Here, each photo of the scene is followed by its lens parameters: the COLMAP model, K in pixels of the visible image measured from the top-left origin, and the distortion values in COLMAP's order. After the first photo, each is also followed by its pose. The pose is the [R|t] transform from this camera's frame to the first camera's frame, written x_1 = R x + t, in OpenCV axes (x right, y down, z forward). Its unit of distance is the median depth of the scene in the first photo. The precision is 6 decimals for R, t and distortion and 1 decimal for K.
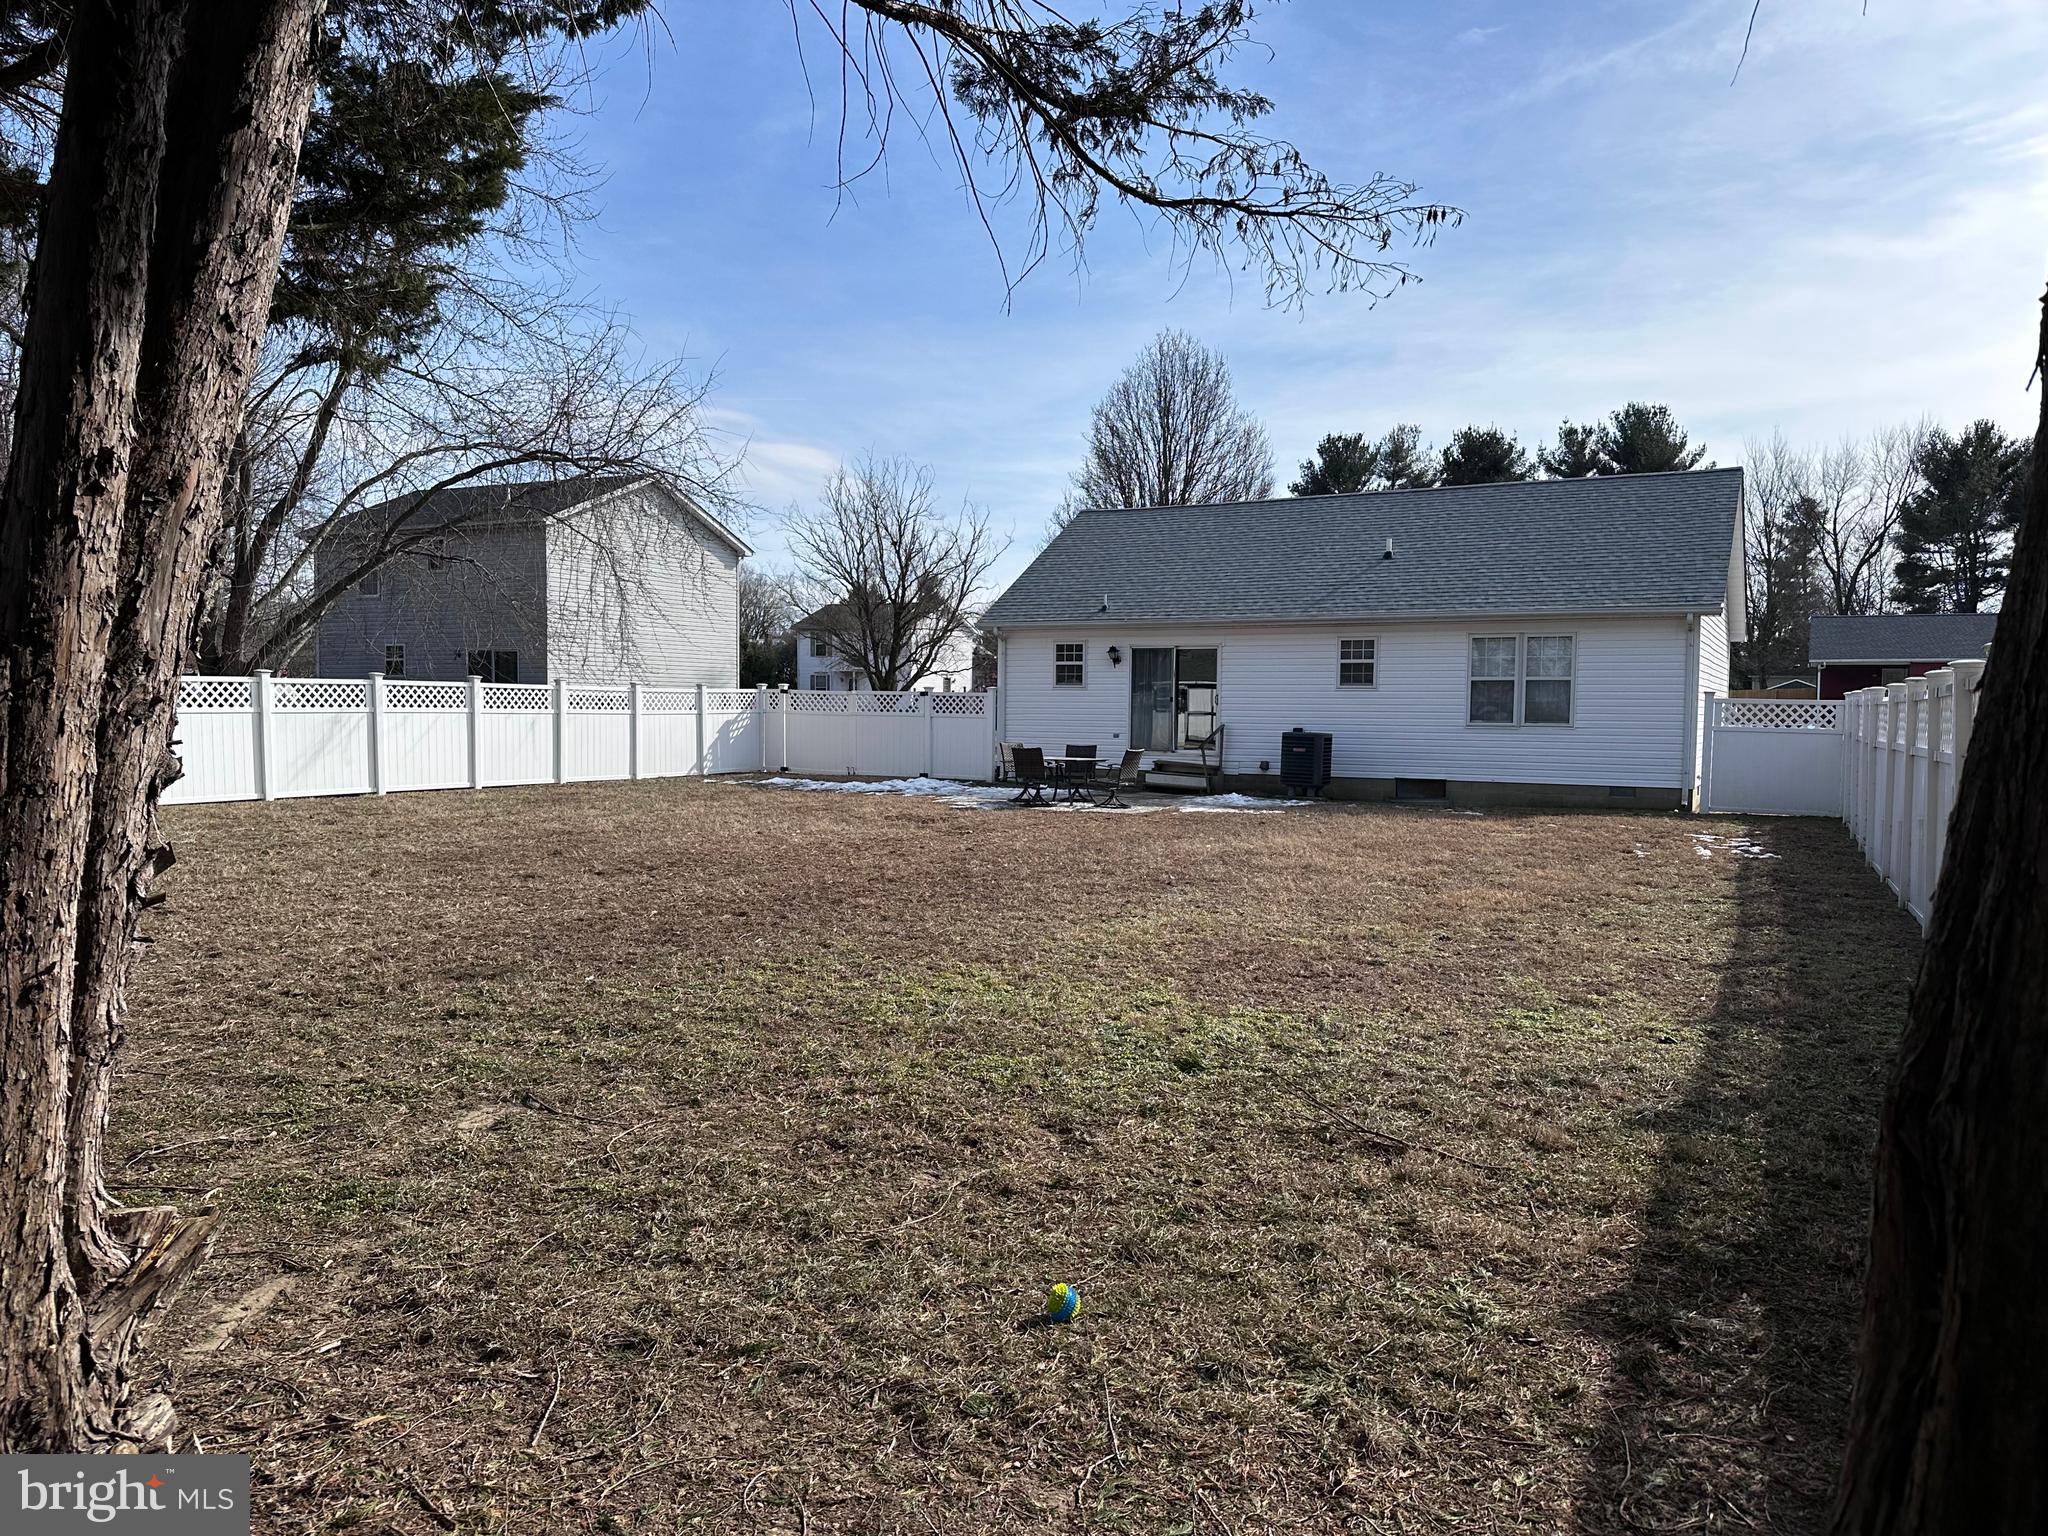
lens RADIAL K [[1475.3, 0, 1025.0], [0, 1475.3, 772.2], [0, 0, 1]] dist [0.018759, -0.004627]
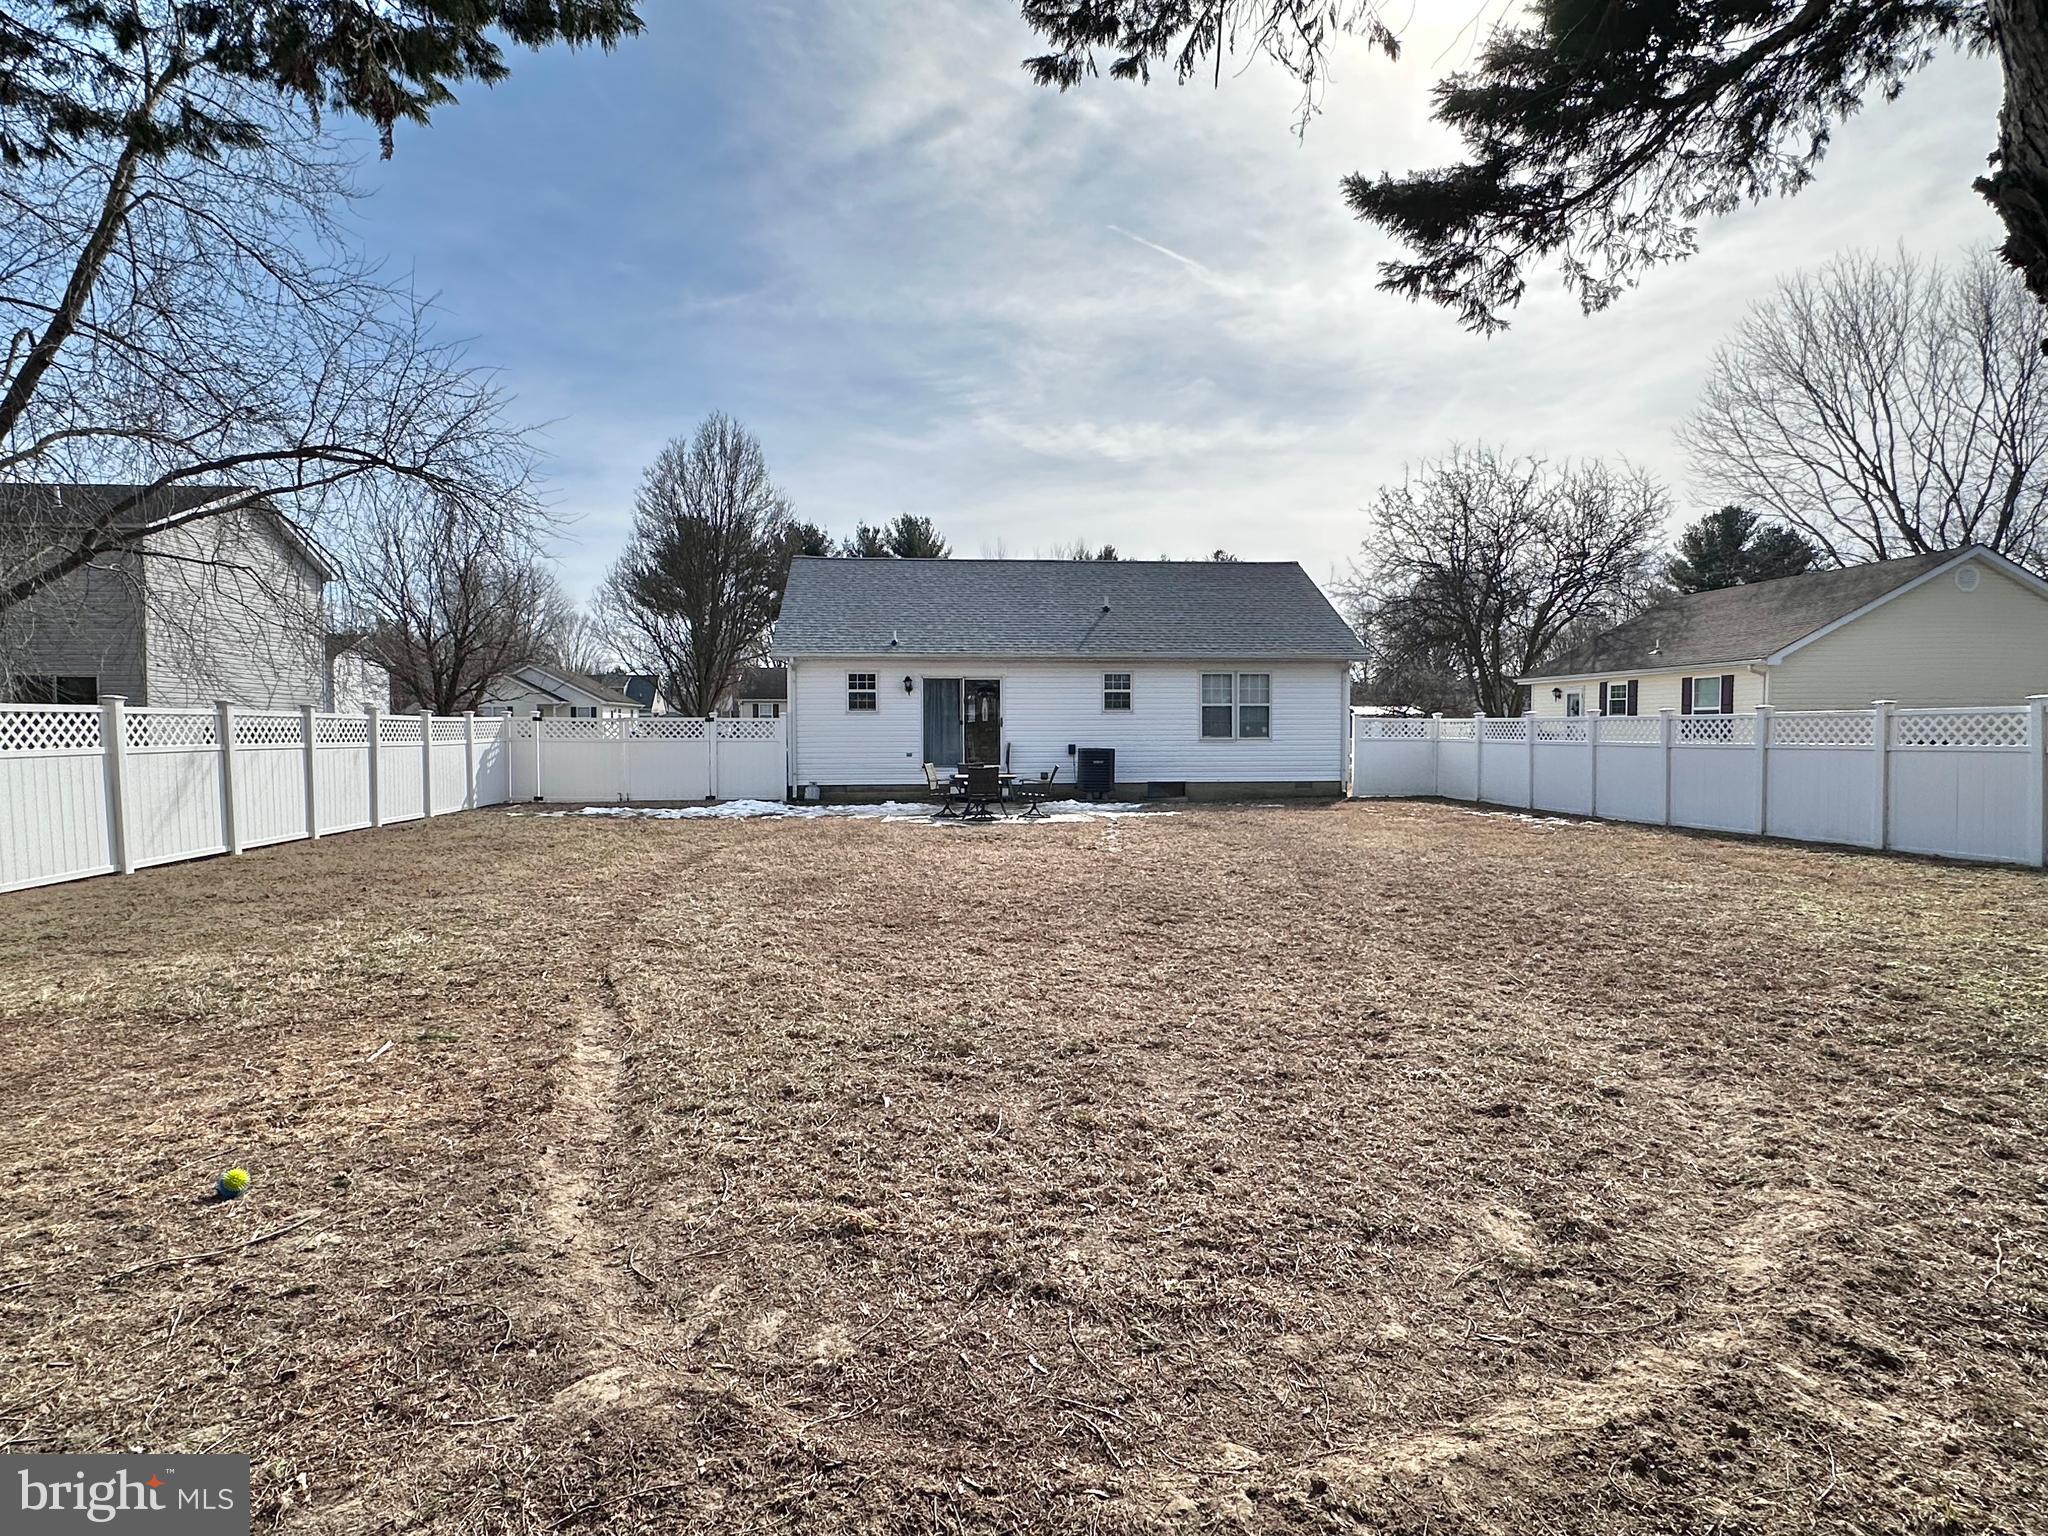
lens RADIAL K [[1087.8, 0, 1025.0], [0, 1087.8, 772.9], [0, 0, 1]] dist [-0.031881, -0.000153]
pose [[0.830393, -0.035739, 0.556031, -0.339485], [0.036841, 0.999279, 0.009211, -0.015072], [-0.555959, 0.012836, 0.831111, 0.248920]]
